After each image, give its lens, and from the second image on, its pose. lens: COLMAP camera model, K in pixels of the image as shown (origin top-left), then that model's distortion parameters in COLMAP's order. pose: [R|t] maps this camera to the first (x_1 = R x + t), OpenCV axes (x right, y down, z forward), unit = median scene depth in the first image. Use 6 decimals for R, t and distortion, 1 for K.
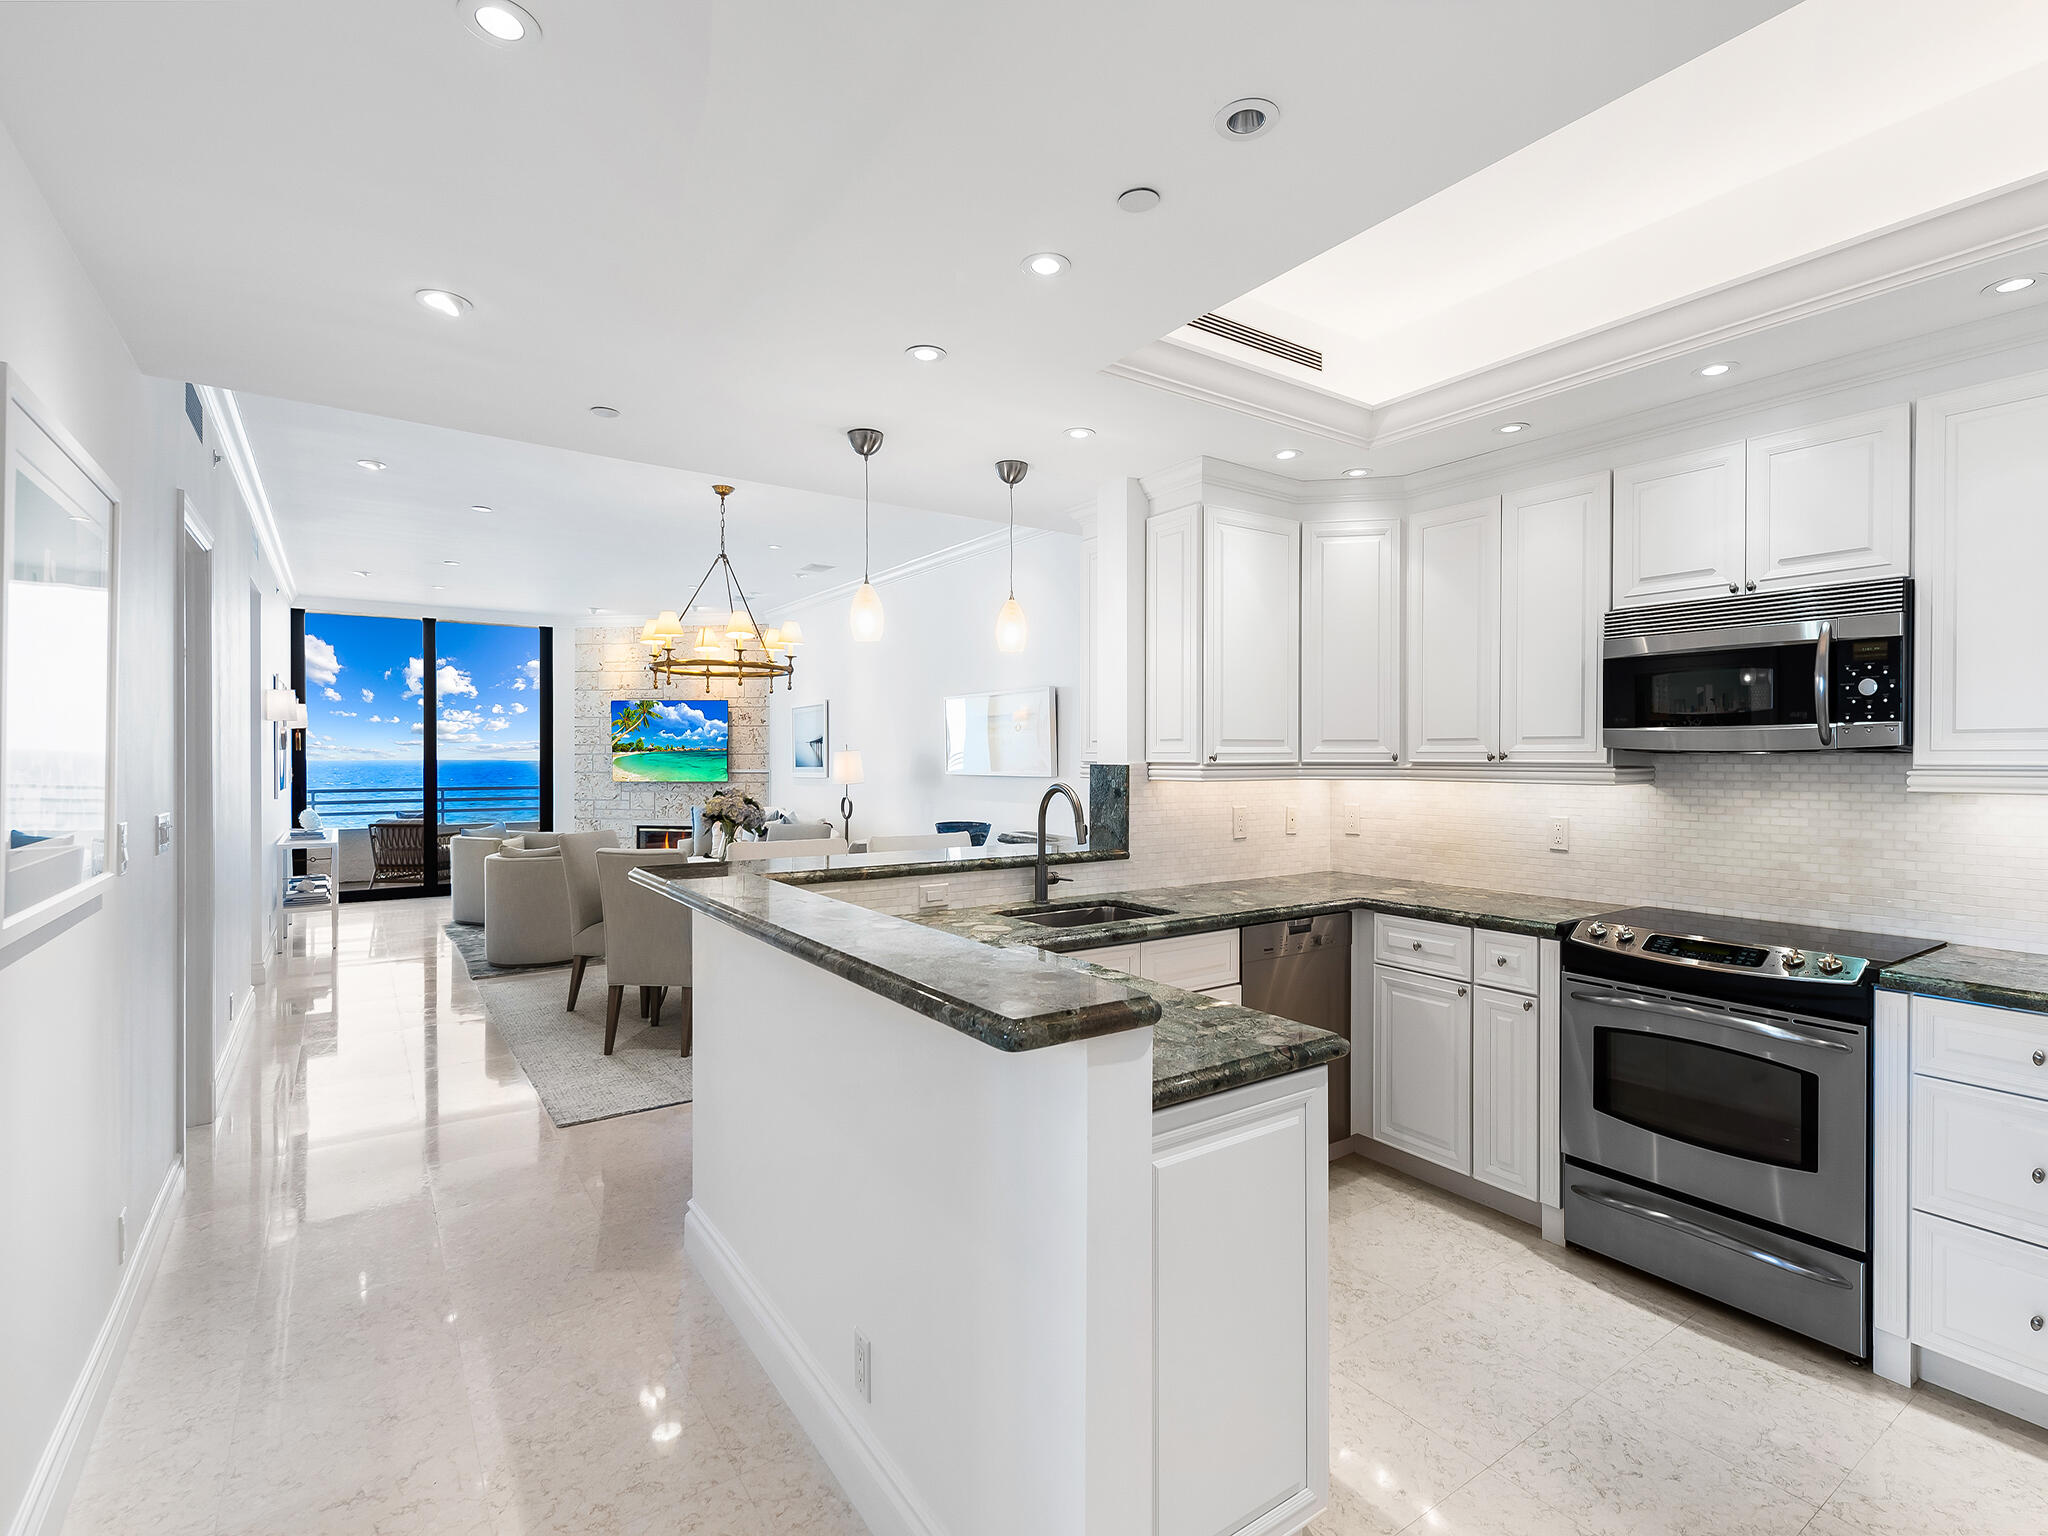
lens RADIAL K [[971.7, 0, 1034.4], [0, 971.7, 760.6], [0, 0, 1]] dist [0.013785, -0.003287]
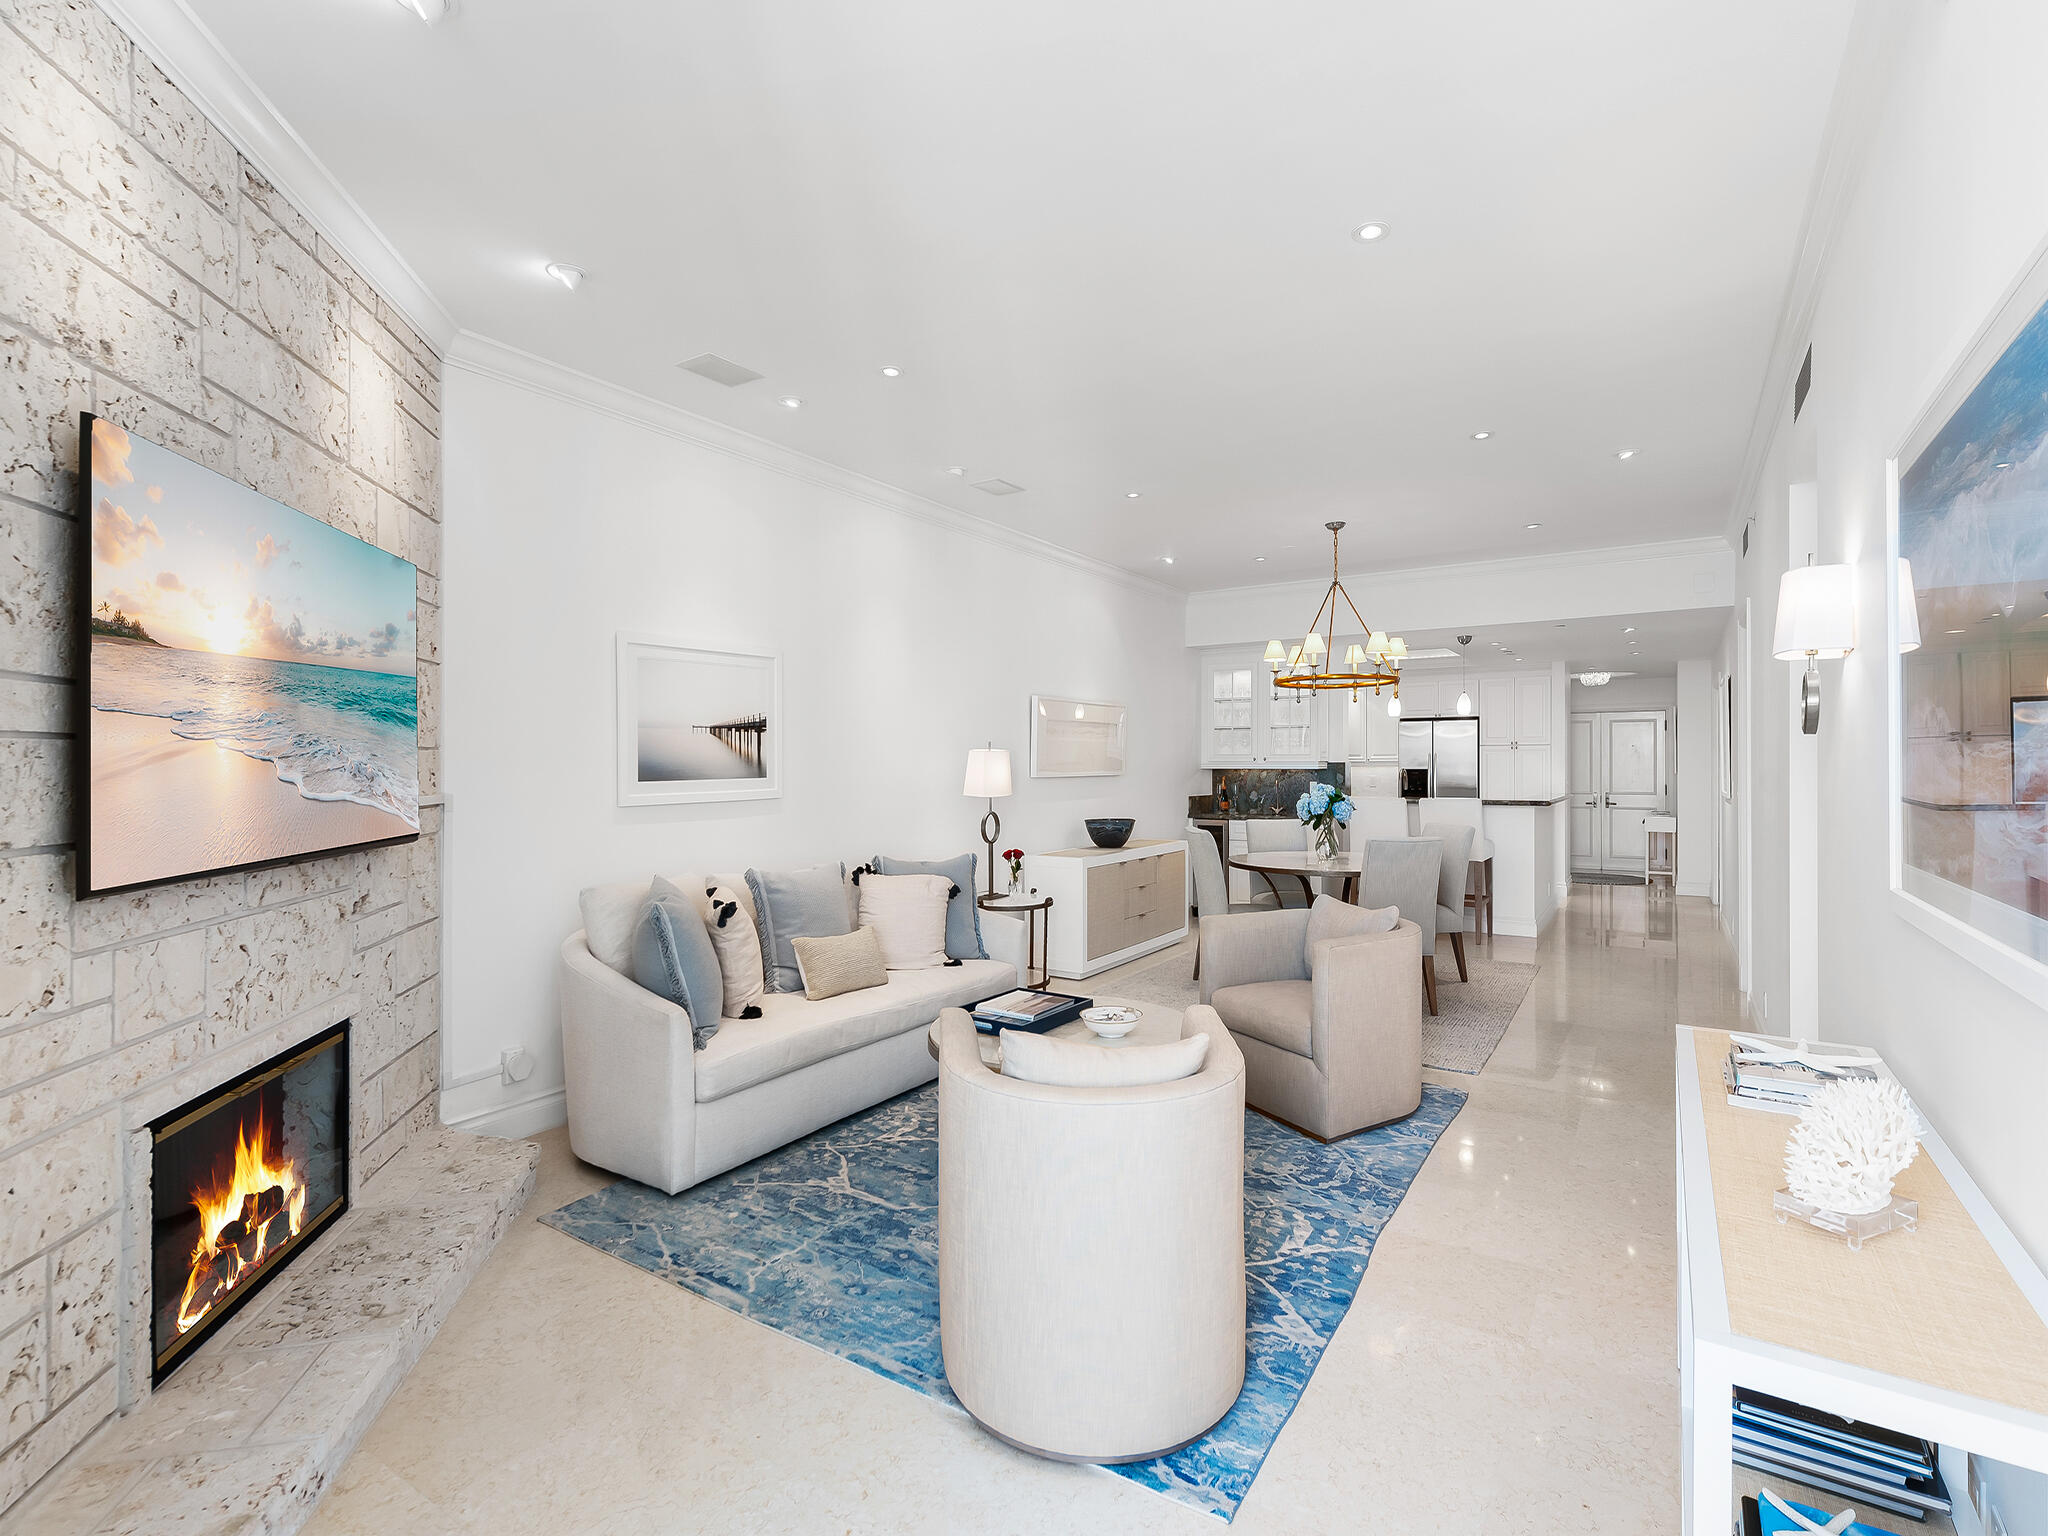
lens RADIAL K [[971.7, 0, 1023.5], [0, 971.7, 766.7], [0, 0, 1]] dist [0.013785, -0.003287]
pose [[-0.372835, -0.005351, 0.927882, -1.915801], [0.003561, 0.999968, 0.007198, -0.006399], [-0.927891, 0.005988, -0.372804, 2.714593]]
